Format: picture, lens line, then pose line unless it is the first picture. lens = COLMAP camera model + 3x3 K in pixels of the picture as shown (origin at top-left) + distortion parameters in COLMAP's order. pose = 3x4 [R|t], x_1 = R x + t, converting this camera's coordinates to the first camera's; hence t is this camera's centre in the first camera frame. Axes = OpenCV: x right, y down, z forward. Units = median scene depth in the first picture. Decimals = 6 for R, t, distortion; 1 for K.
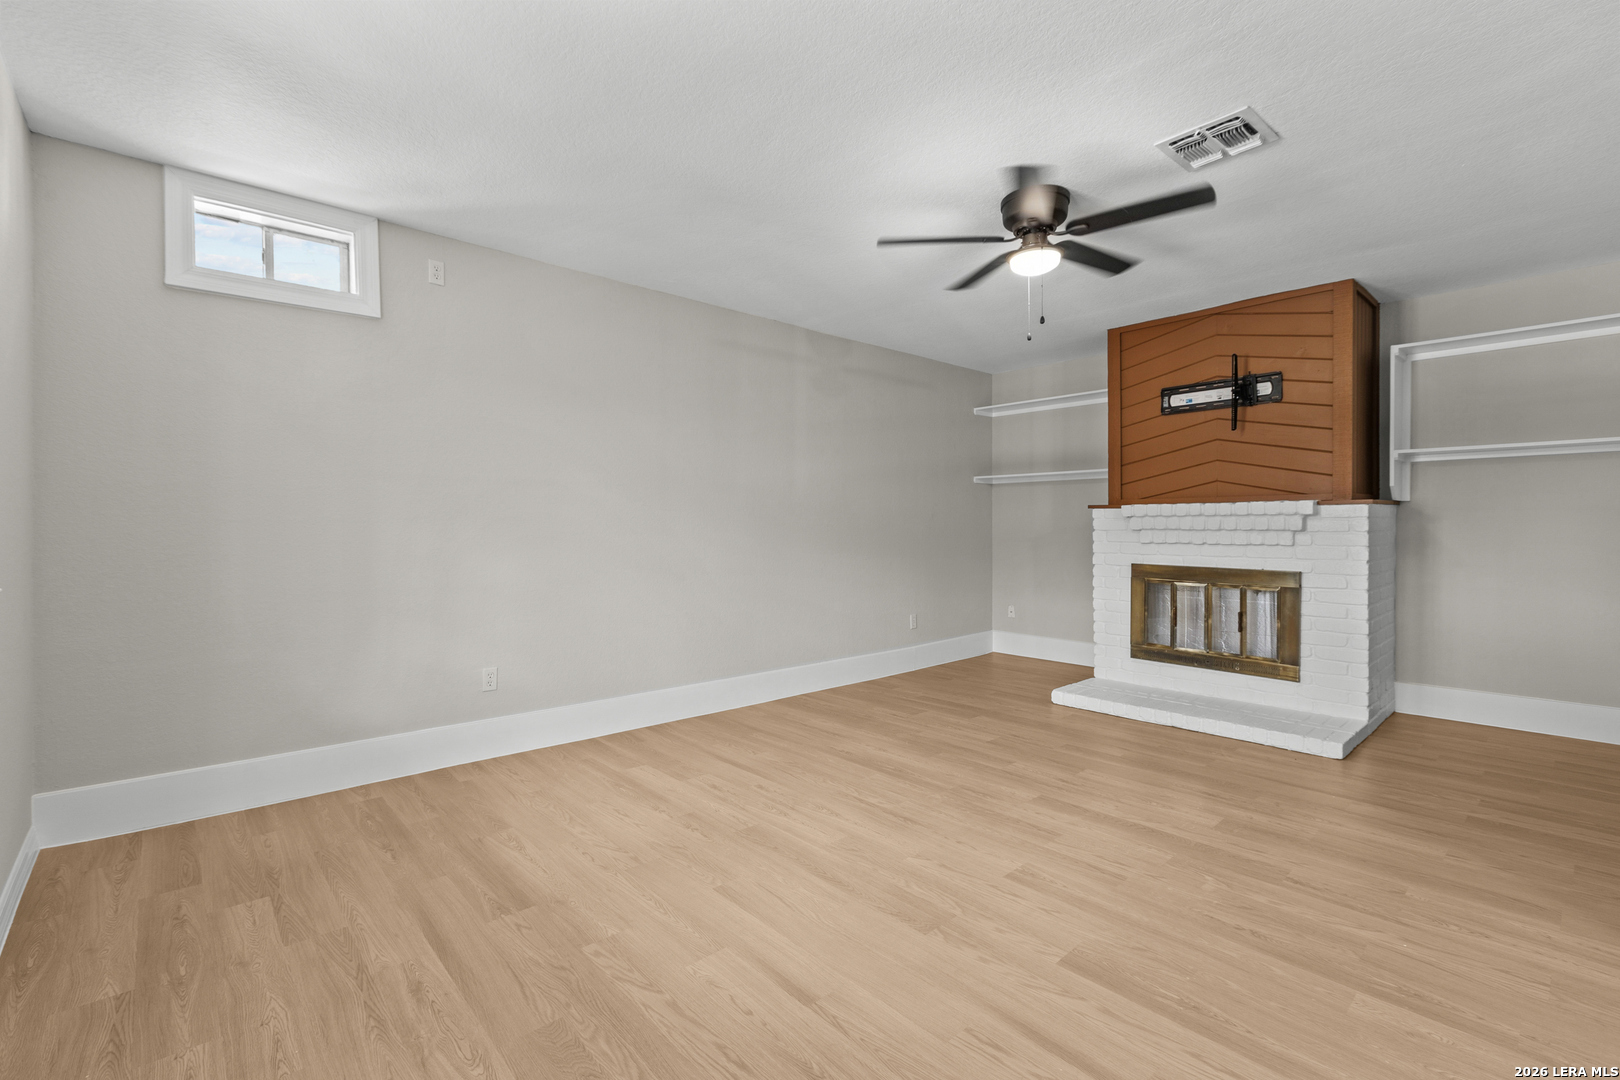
lens RADIAL K [[730.9, 0, 809.7], [0, 730.9, 522.1], [0, 0, 1]] dist [0.001281, 0.000471]
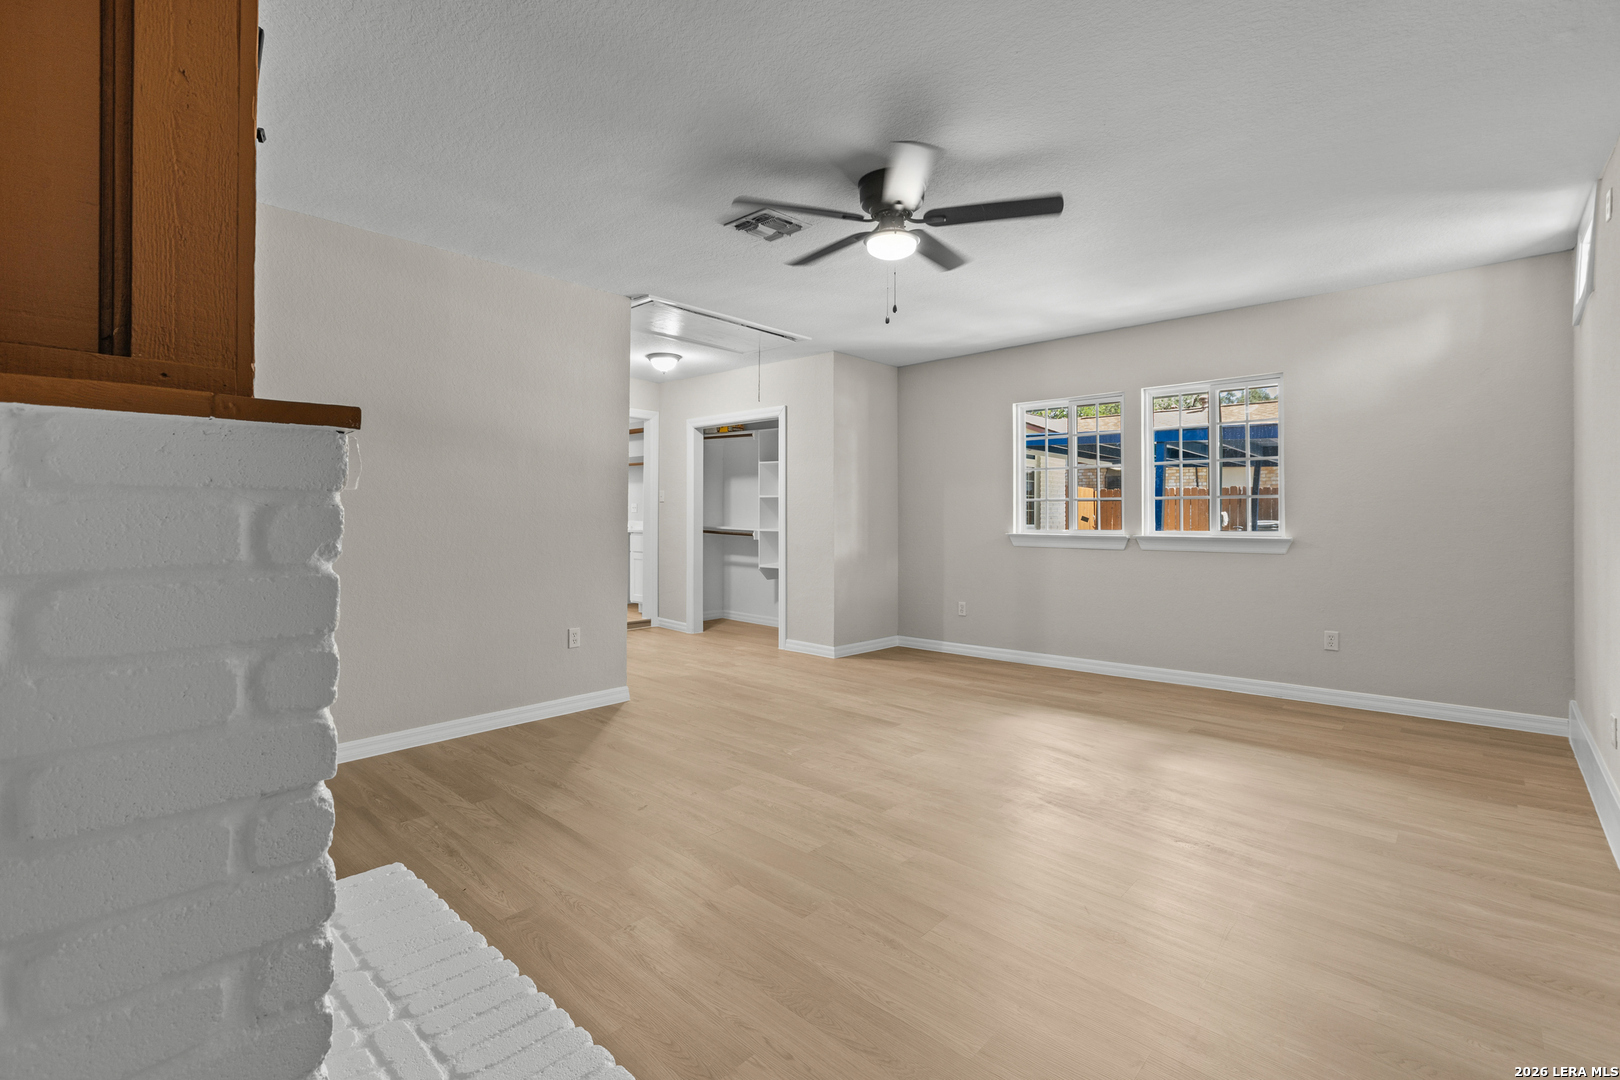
lens RADIAL K [[730.9, 0, 809.7], [0, 730.9, 522.1], [0, 0, 1]] dist [0.001281, 0.000471]
pose [[-0.996141, -0.000594, -0.087764, 0.533612], [-0.001012, 0.999988, 0.004720, 0.005459], [0.087760, 0.004791, -0.996130, 2.085960]]
